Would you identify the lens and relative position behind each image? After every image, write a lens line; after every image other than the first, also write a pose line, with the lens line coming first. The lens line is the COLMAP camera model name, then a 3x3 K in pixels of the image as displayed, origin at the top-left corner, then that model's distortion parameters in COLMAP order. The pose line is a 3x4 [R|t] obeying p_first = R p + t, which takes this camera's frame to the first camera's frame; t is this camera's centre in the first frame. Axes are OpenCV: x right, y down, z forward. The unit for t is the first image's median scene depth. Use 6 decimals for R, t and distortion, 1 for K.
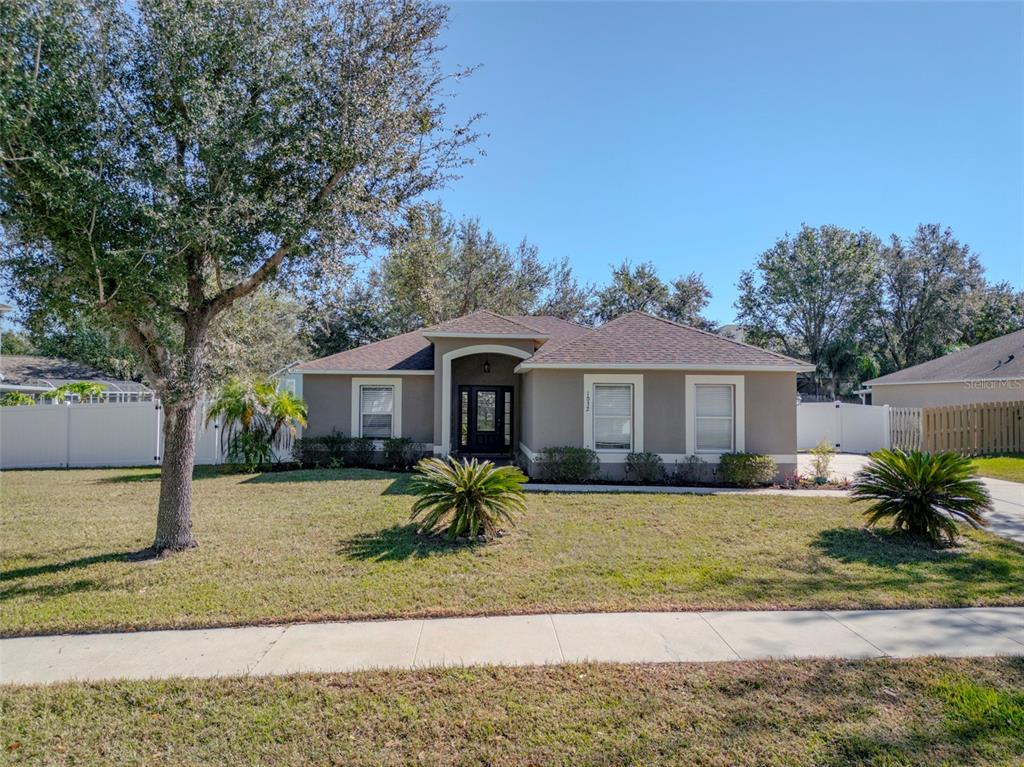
lens RADIAL K [[722.5, 0, 516.8], [0, 722.5, 385.5], [0, 0, 1]] dist [0.095303, -0.106877]
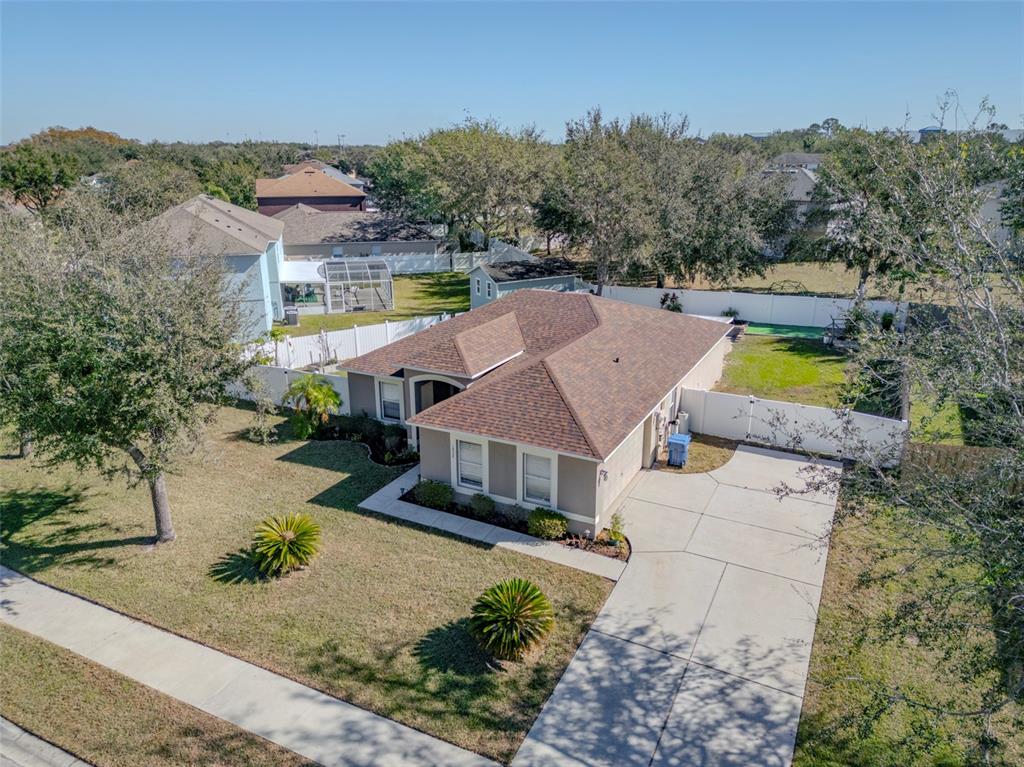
lens RADIAL K [[722.5, 0, 516.8], [0, 722.5, 385.5], [0, 0, 1]] dist [0.095303, -0.106877]
pose [[0.866927, 0.147801, -0.476017, 0.729417], [0.012820, 0.948095, 0.317728, -0.463486], [0.498270, -0.281550, 0.820035, -0.034977]]
